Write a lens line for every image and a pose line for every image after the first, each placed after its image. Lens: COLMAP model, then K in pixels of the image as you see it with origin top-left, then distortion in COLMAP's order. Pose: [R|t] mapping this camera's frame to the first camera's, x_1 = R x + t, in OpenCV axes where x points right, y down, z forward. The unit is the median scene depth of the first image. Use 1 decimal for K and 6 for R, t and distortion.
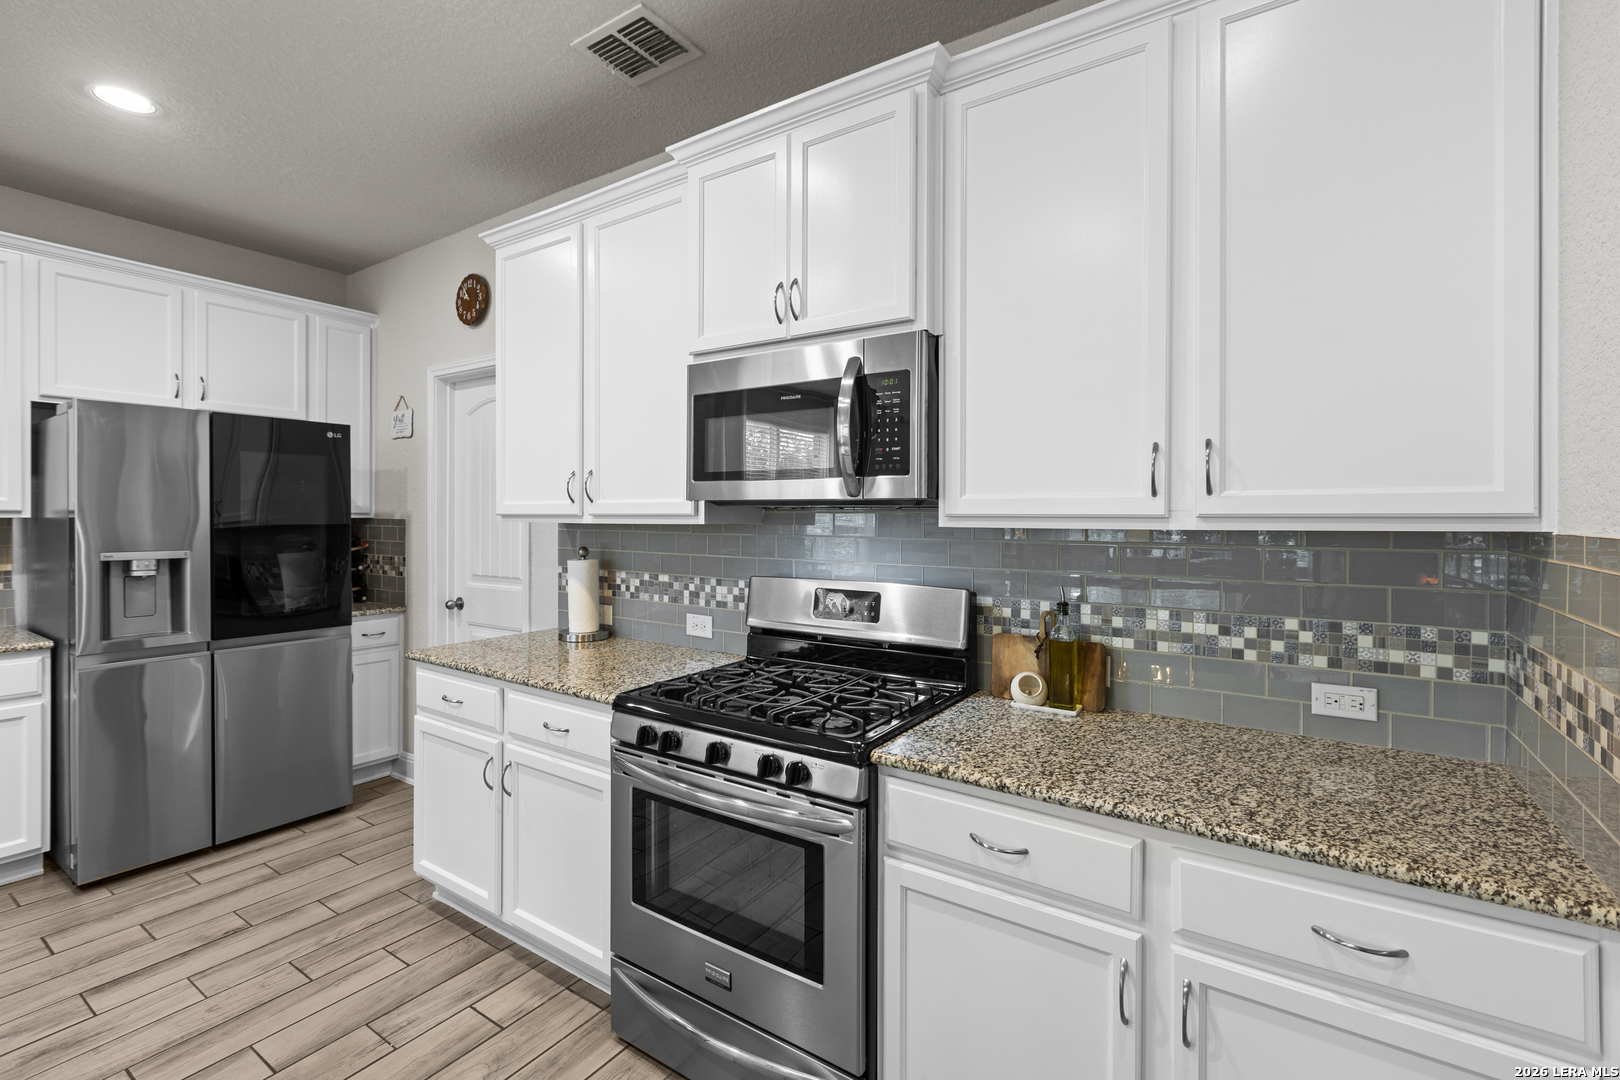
lens RADIAL K [[715.5, 0, 802.9], [0, 715.5, 519.0], [0, 0, 1]] dist [0.000960, -0.000268]
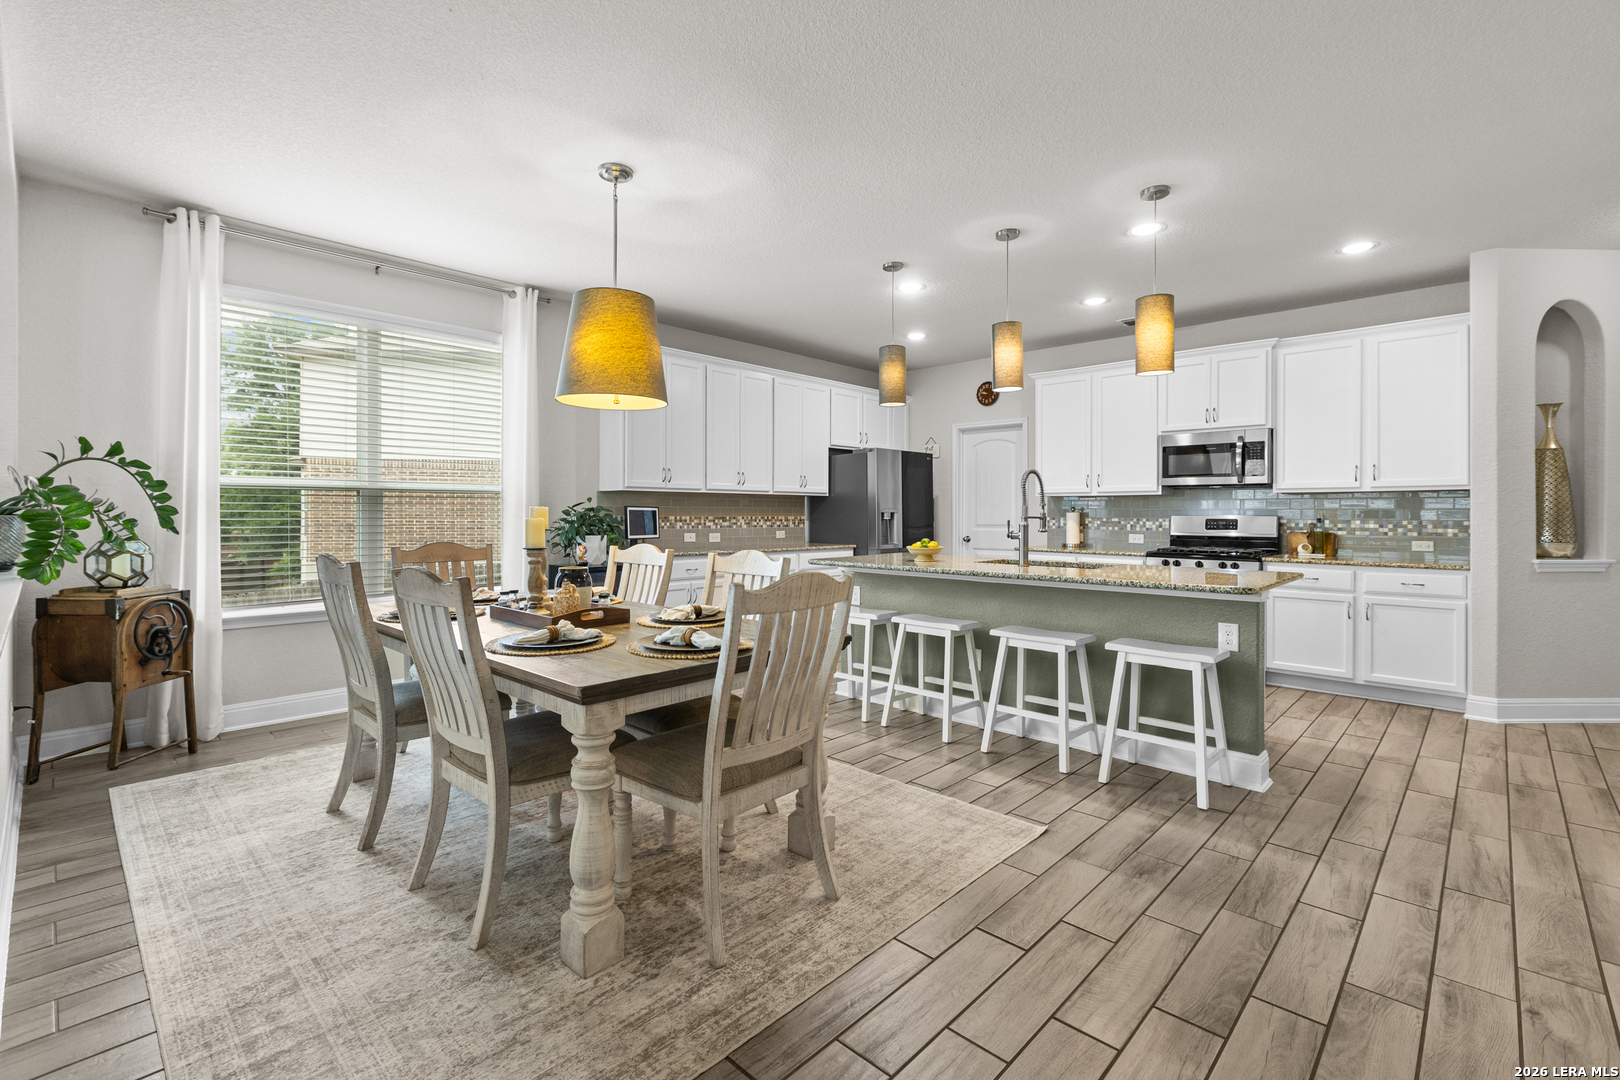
lens RADIAL K [[715.5, 0, 802.9], [0, 715.5, 519.0], [0, 0, 1]] dist [0.000960, -0.000268]
pose [[0.985444, -0.000106, -0.170001, -1.201044], [0.001086, 0.999983, 0.005673, 0.098734], [0.169998, -0.005775, 0.985428, -2.207218]]
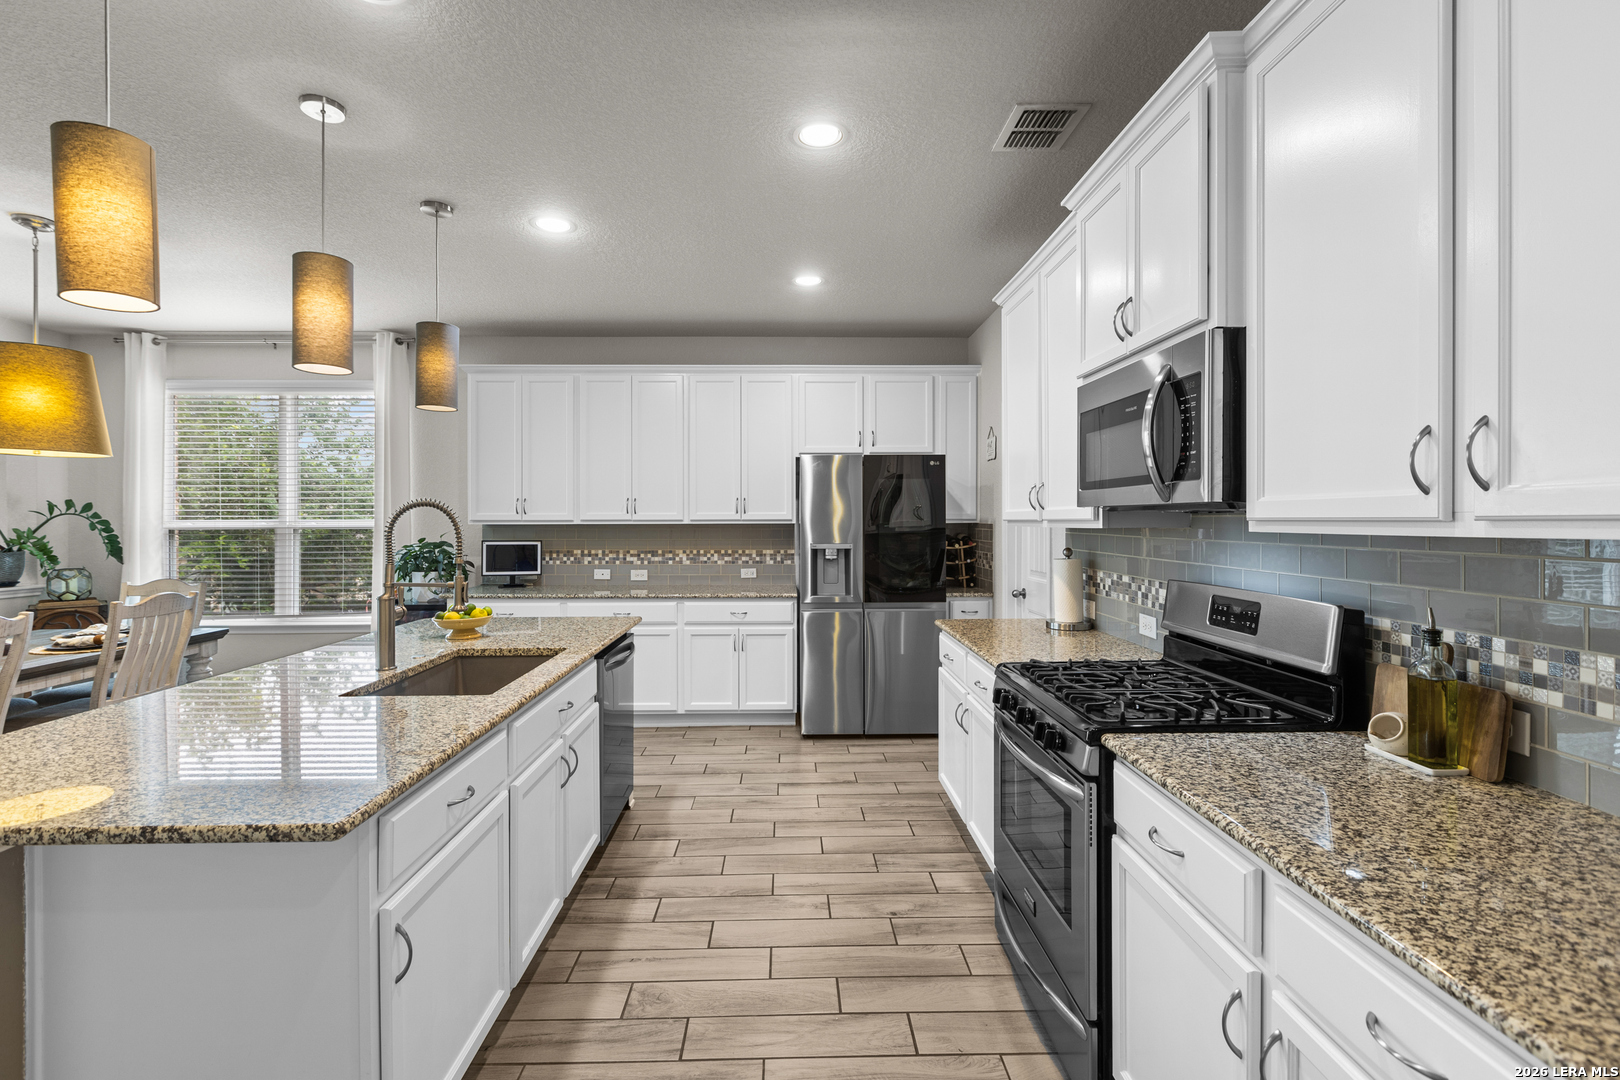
lens RADIAL K [[718.9, 0, 807.8], [0, 718.9, 521.7], [0, 0, 1]] dist [0.000169, -0.000080]
pose [[0.581528, -0.004073, -0.813516, 0.598787], [0.002369, 0.999992, -0.003312, -0.000110], [0.813523, -0.000001, 0.581533, -0.010252]]
